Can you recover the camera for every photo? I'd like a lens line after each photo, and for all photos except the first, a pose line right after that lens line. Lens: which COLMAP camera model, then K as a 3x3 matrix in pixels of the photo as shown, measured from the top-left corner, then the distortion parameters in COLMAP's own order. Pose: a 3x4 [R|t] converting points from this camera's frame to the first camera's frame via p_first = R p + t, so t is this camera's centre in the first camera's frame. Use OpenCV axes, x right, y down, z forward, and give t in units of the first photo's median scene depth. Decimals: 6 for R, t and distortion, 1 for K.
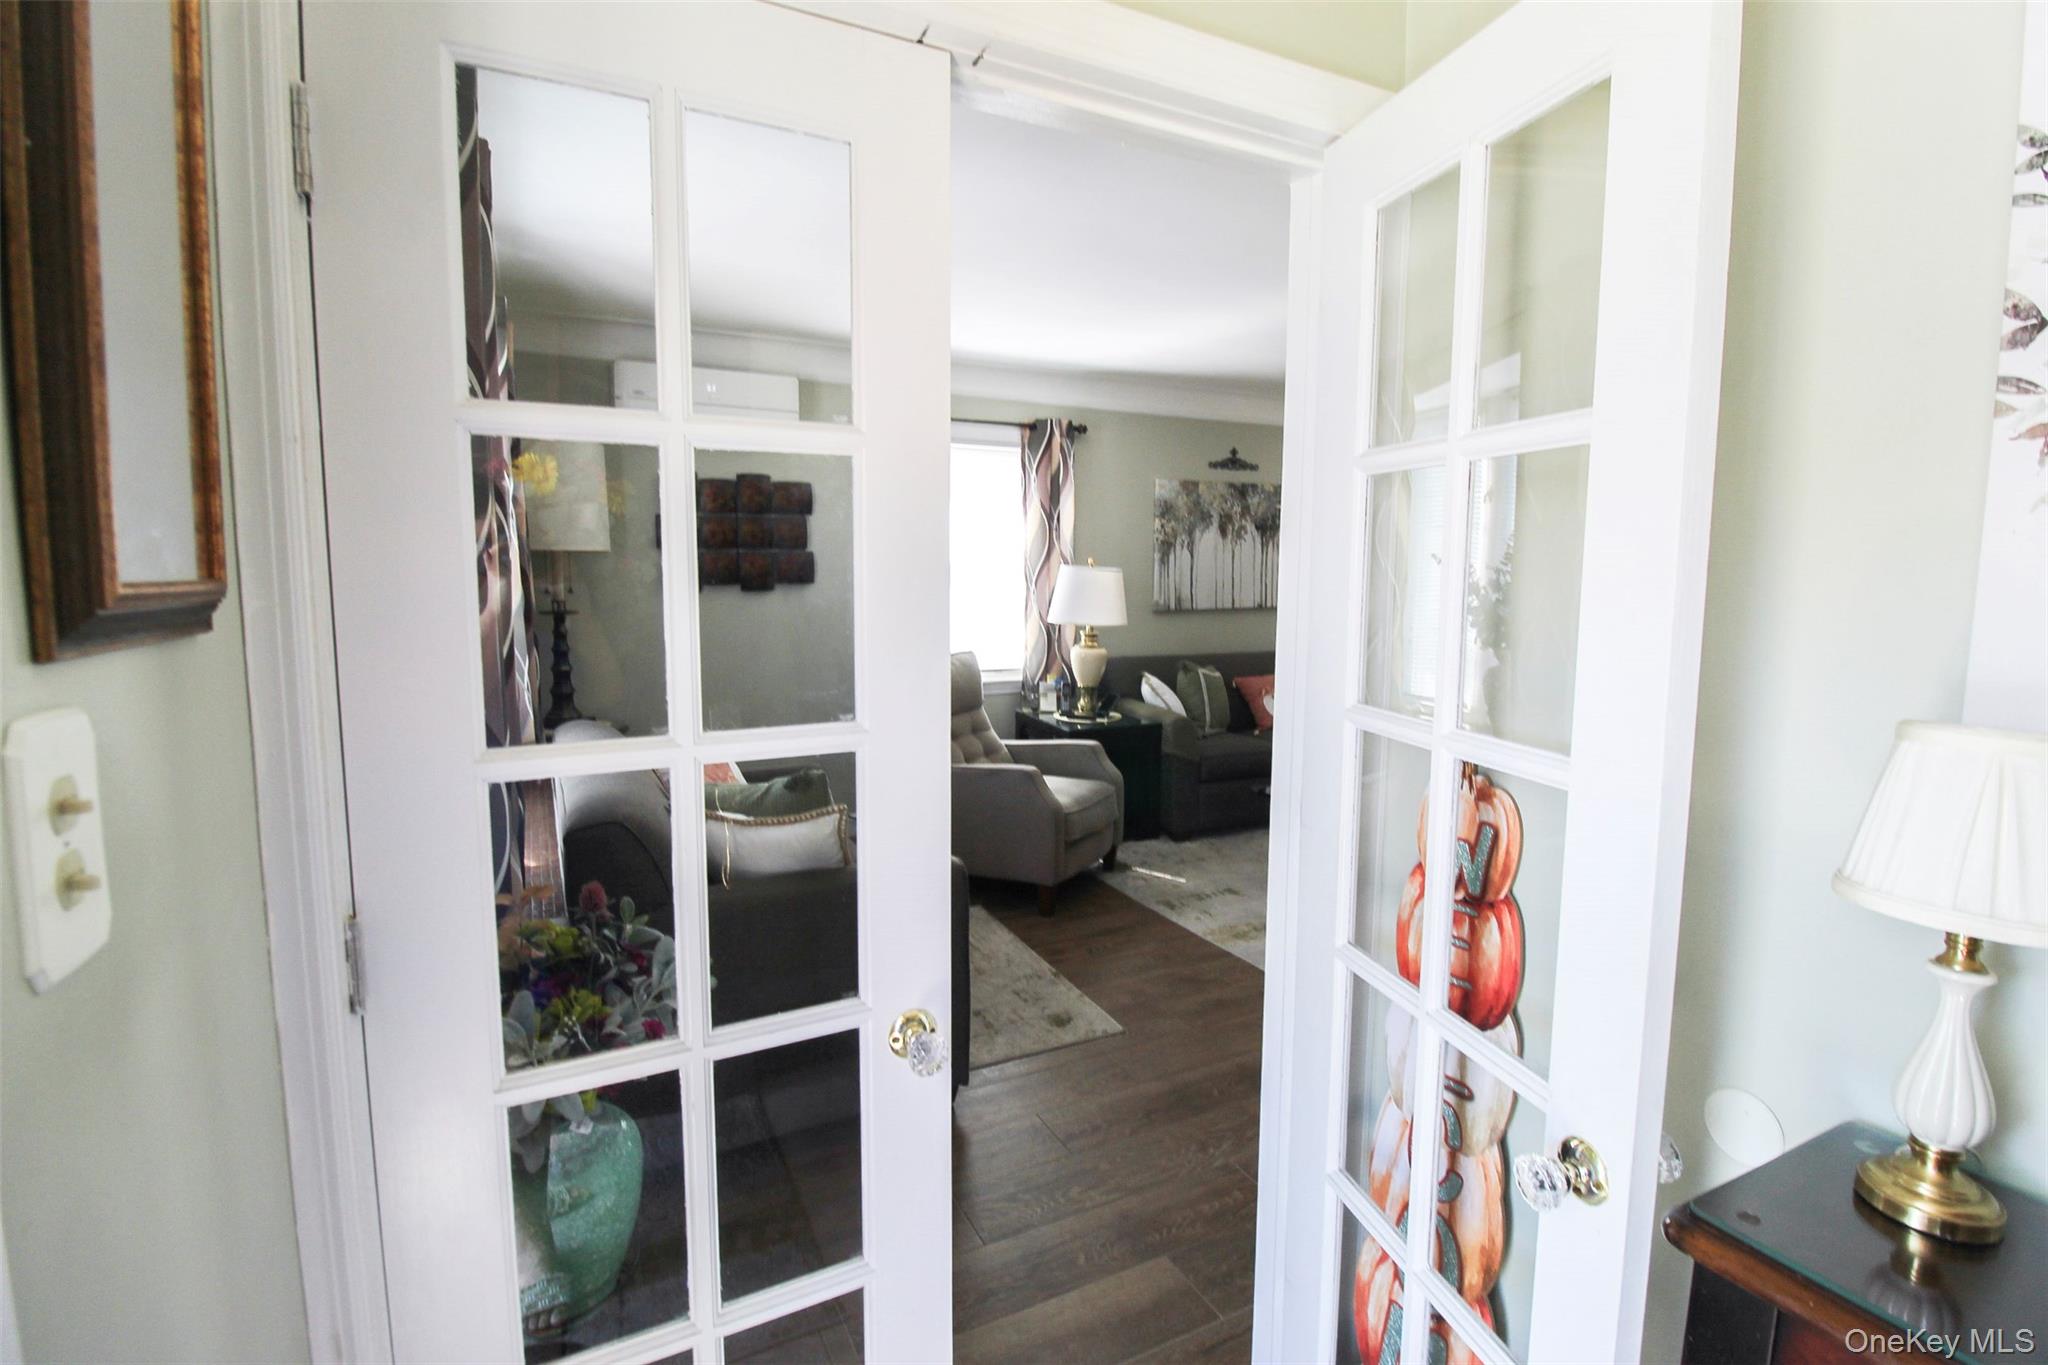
lens RADIAL K [[951.4, 0, 1029.6], [0, 951.4, 670.5], [0, 0, 1]] dist [0.002391, -0.013988]
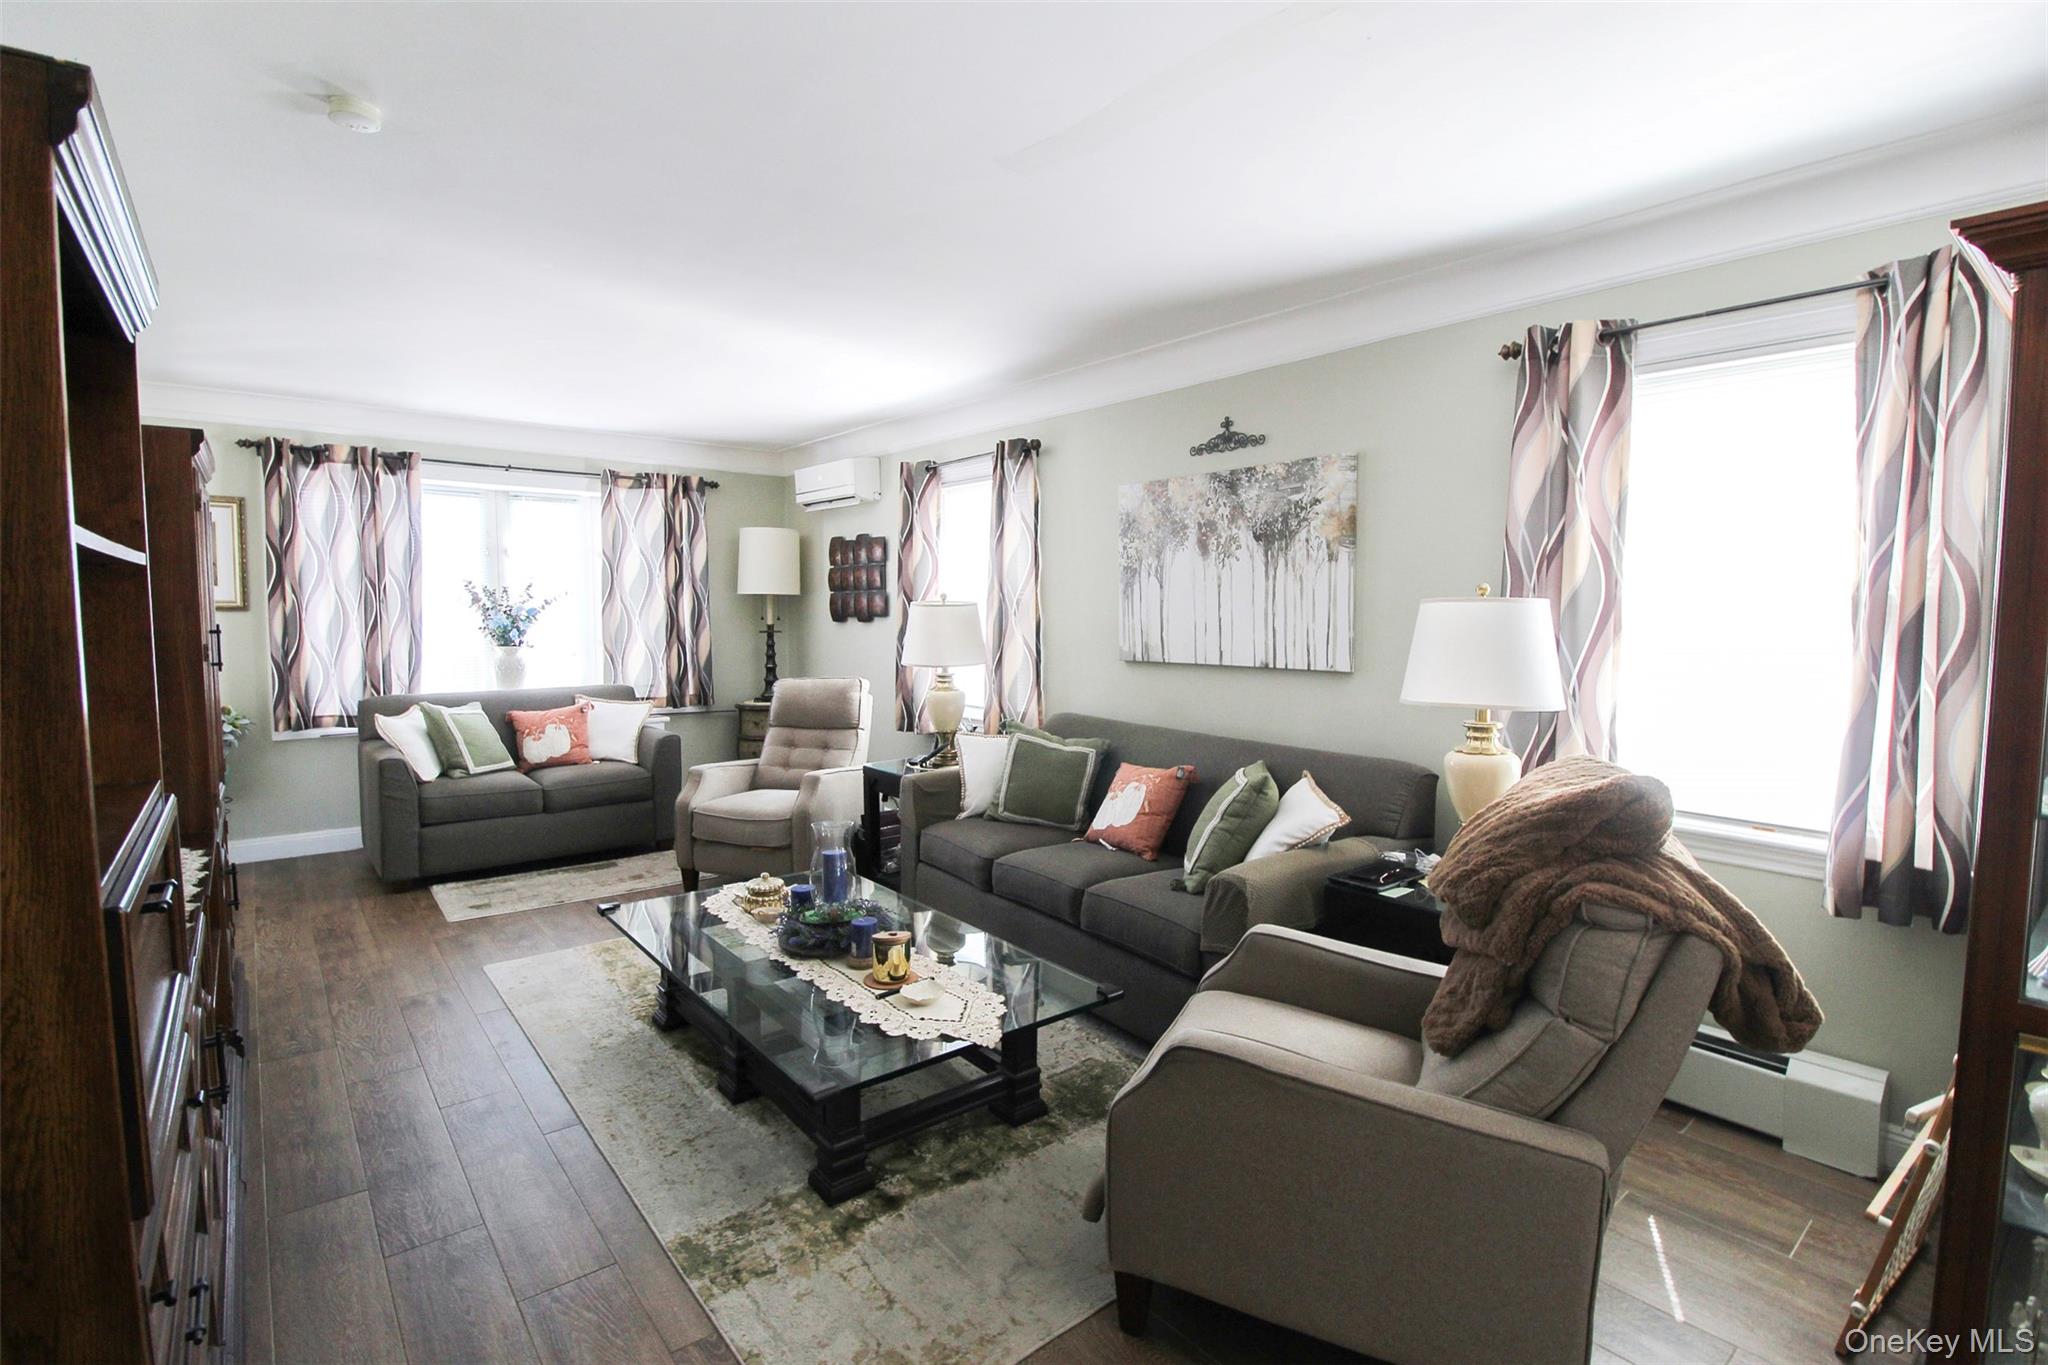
lens RADIAL K [[951.4, 0, 1024.0], [0, 951.4, 674.7], [0, 0, 1]] dist [0.002391, -0.013988]
pose [[0.214788, 0.069097, -0.974213, 0.949616], [-0.105262, 0.993322, 0.047245, -0.087848], [0.970972, 0.092400, 0.220626, 0.849793]]
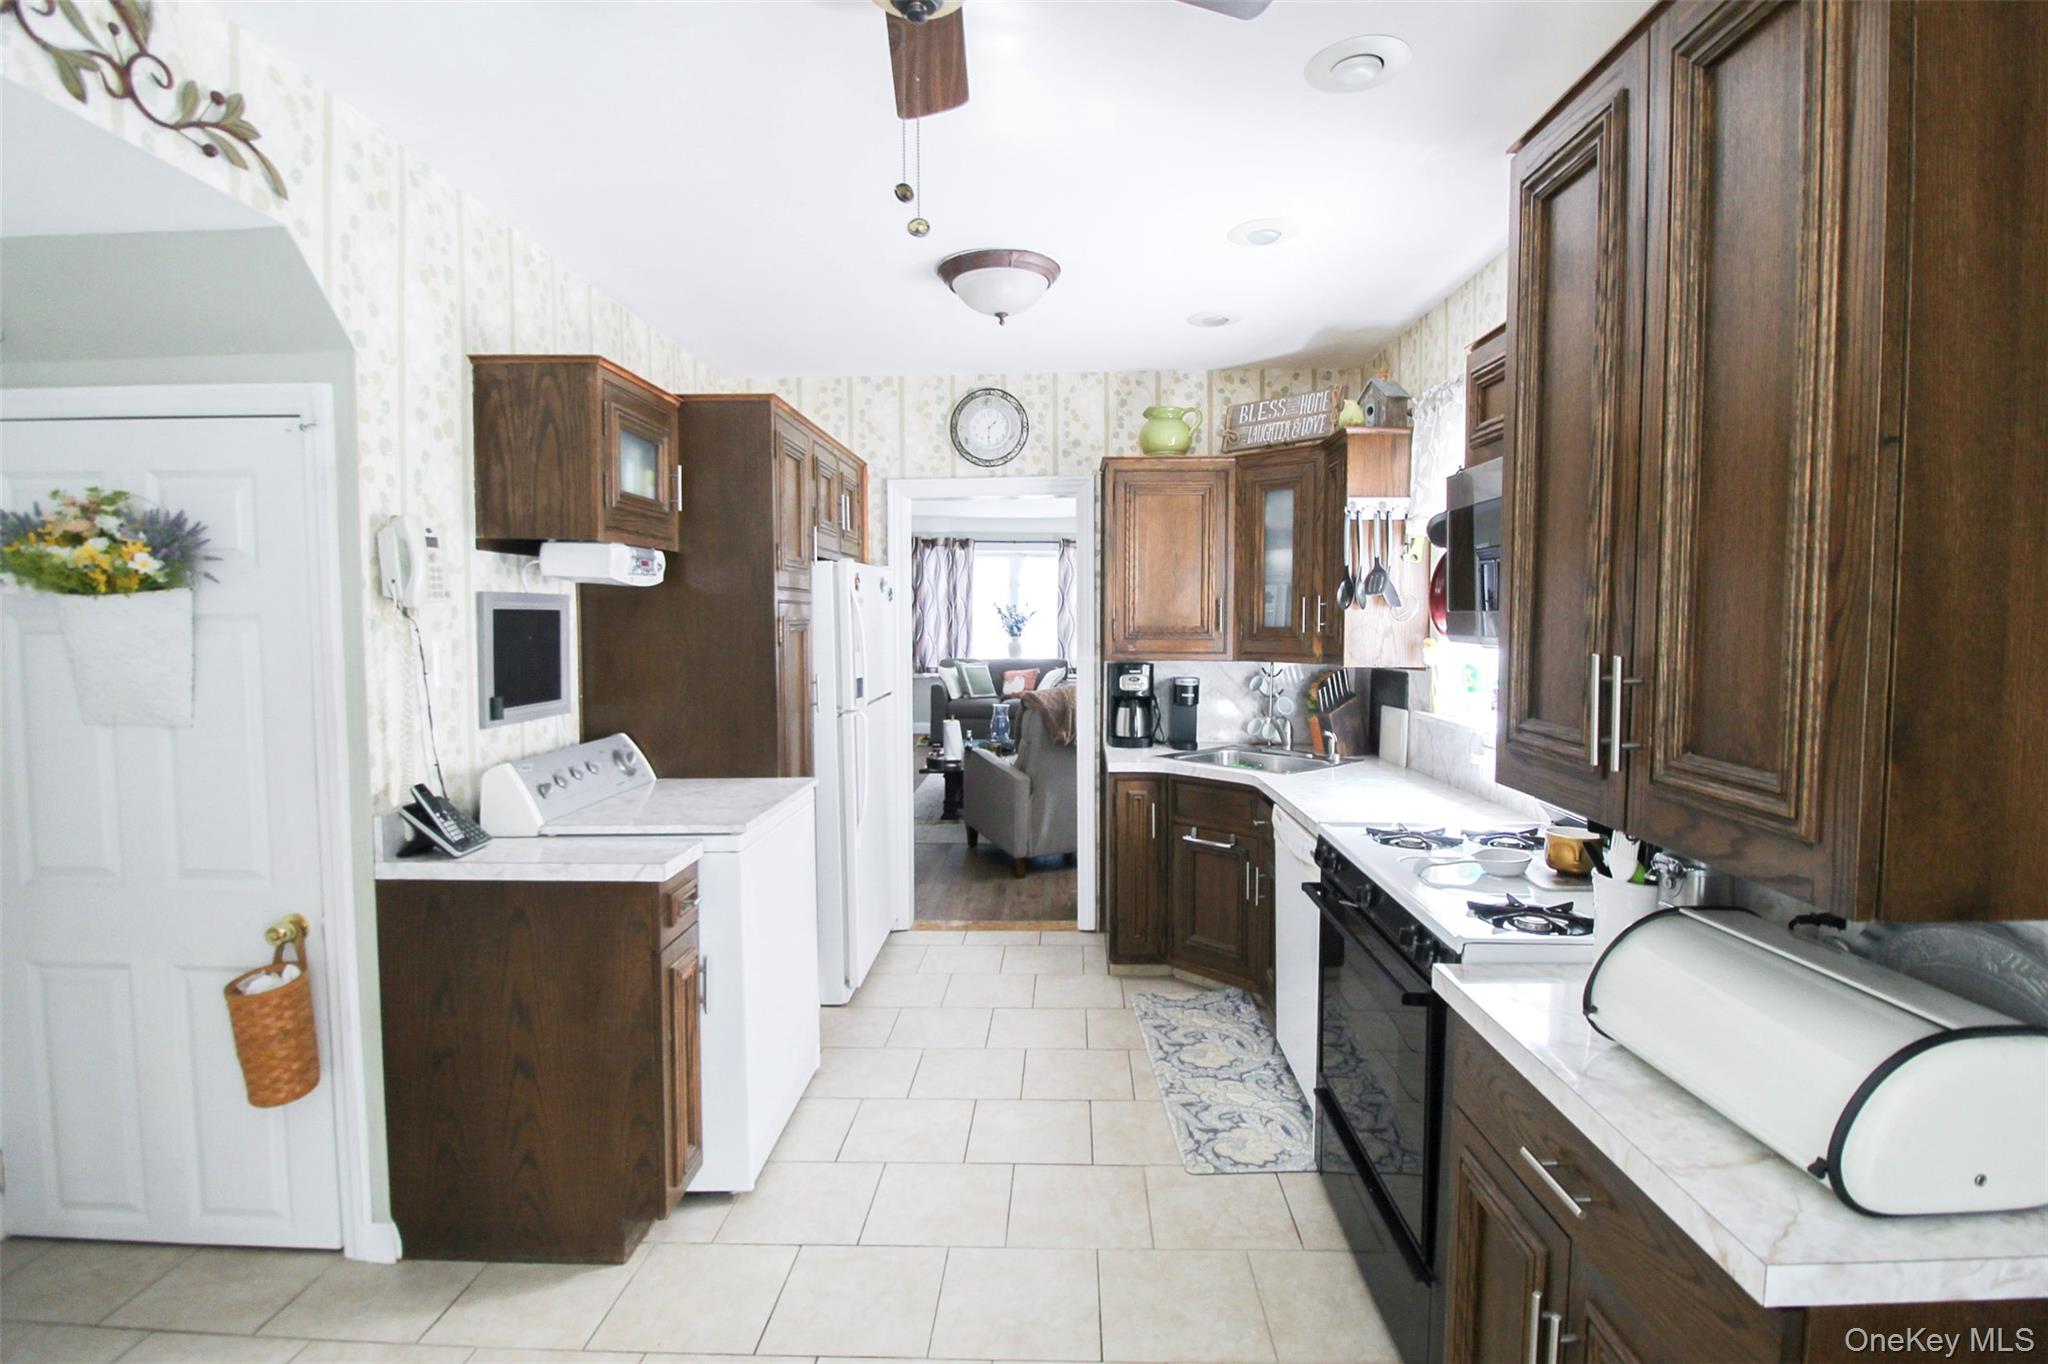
lens RADIAL K [[951.4, 0, 1020.9], [0, 951.4, 670.2], [0, 0, 1]] dist [0.002391, -0.013988]
pose [[-0.481128, 0.050040, -0.875221, 1.414409], [-0.095167, 0.989488, 0.108888, -0.142810], [0.871470, 0.135681, -0.471308, 1.361061]]
